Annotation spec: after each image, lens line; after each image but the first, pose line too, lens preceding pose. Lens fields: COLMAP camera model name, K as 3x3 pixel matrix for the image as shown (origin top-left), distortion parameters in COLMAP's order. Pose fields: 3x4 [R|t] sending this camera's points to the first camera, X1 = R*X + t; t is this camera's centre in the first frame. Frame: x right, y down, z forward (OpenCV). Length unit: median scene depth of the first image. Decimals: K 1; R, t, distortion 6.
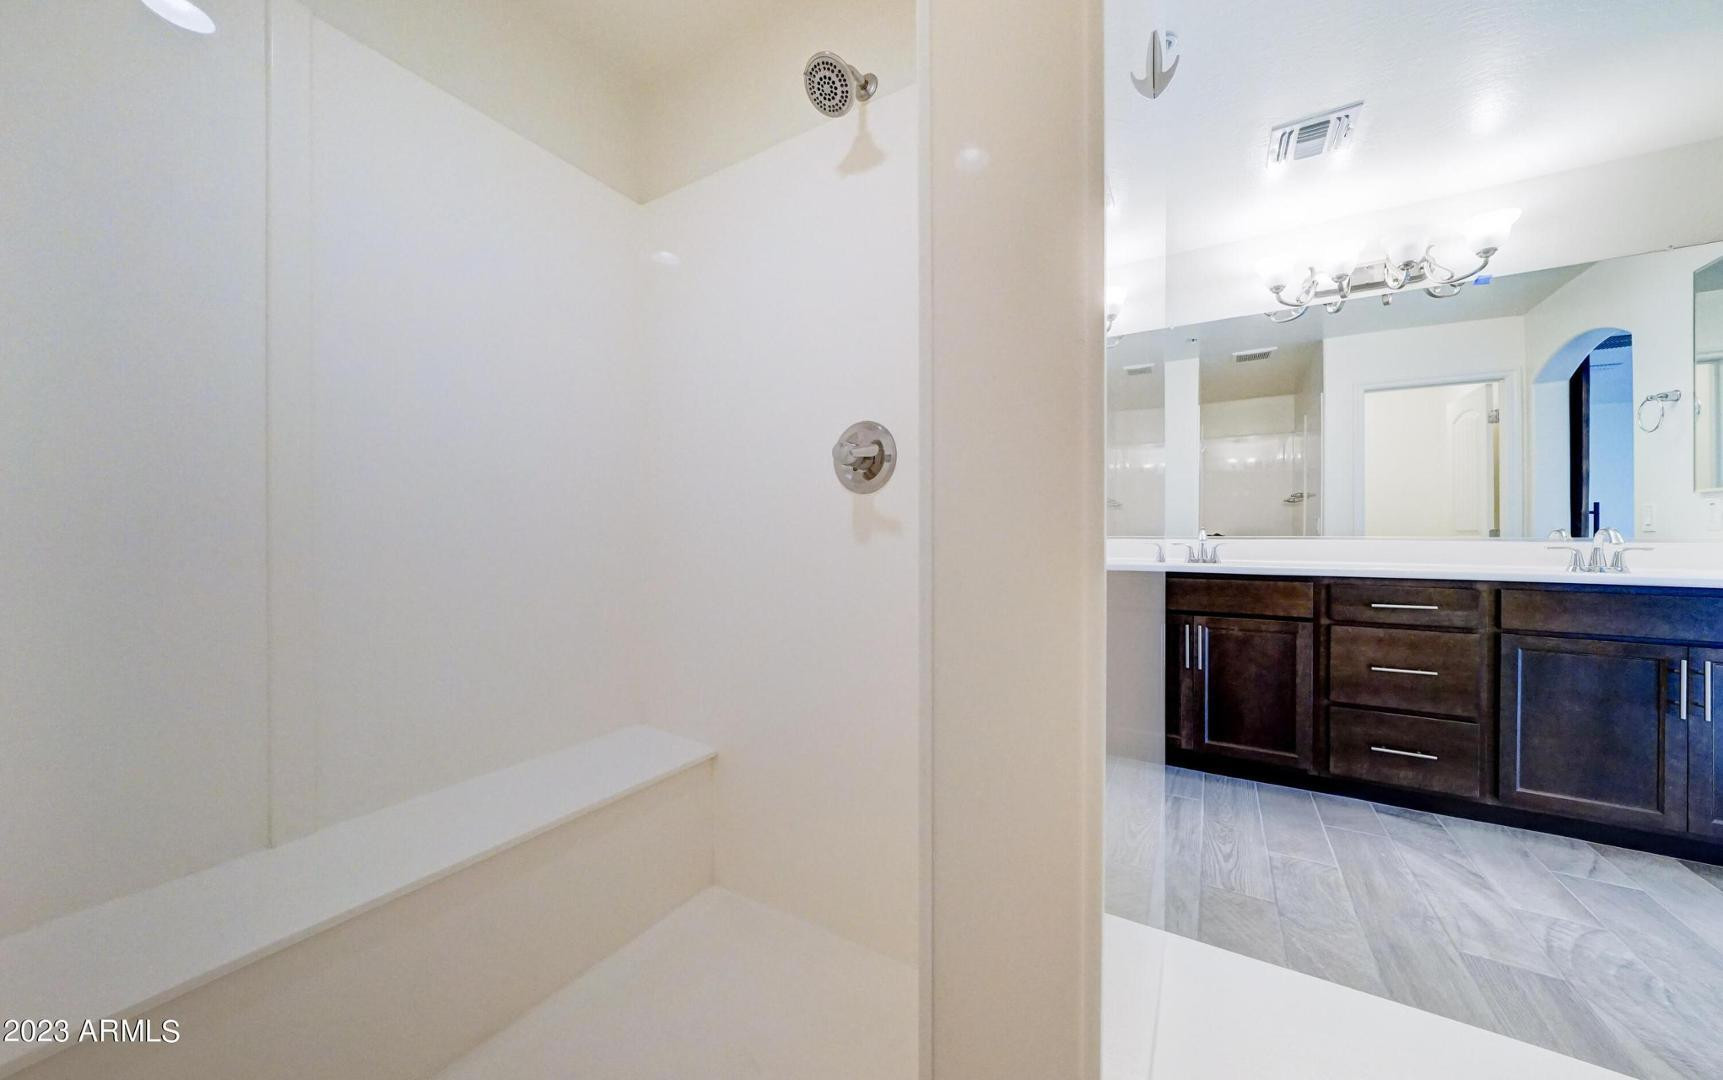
lens RADIAL K [[603.0, 0, 861.5], [0, 603.0, 540.0], [0, 0, 1]] dist [-0.000064, -0.000035]
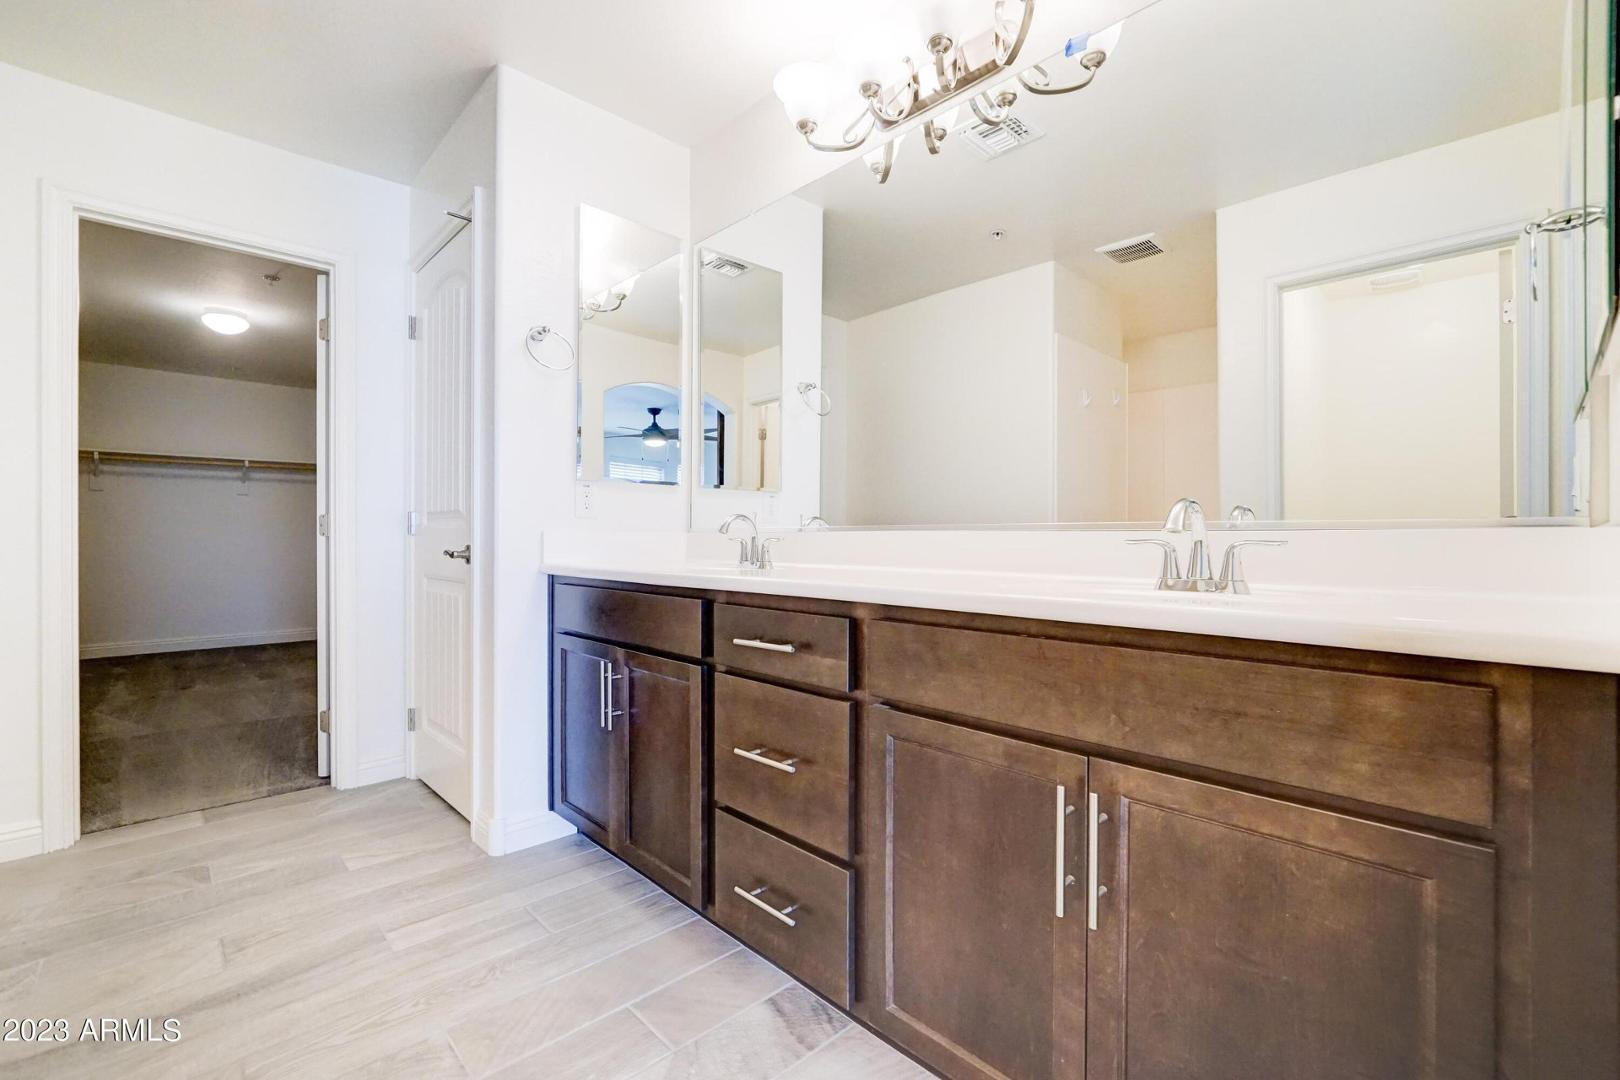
lens RADIAL K [[721.8, 0, 810.0], [0, 721.8, 540.0], [0, 0, 1]] dist [-0.019388, 0.000047]
pose [[0.963062, 0.001621, -0.269273, 1.154332], [-0.002369, 0.999994, -0.002455, 0.015108], [0.269268, 0.003003, 0.963061, 0.376548]]
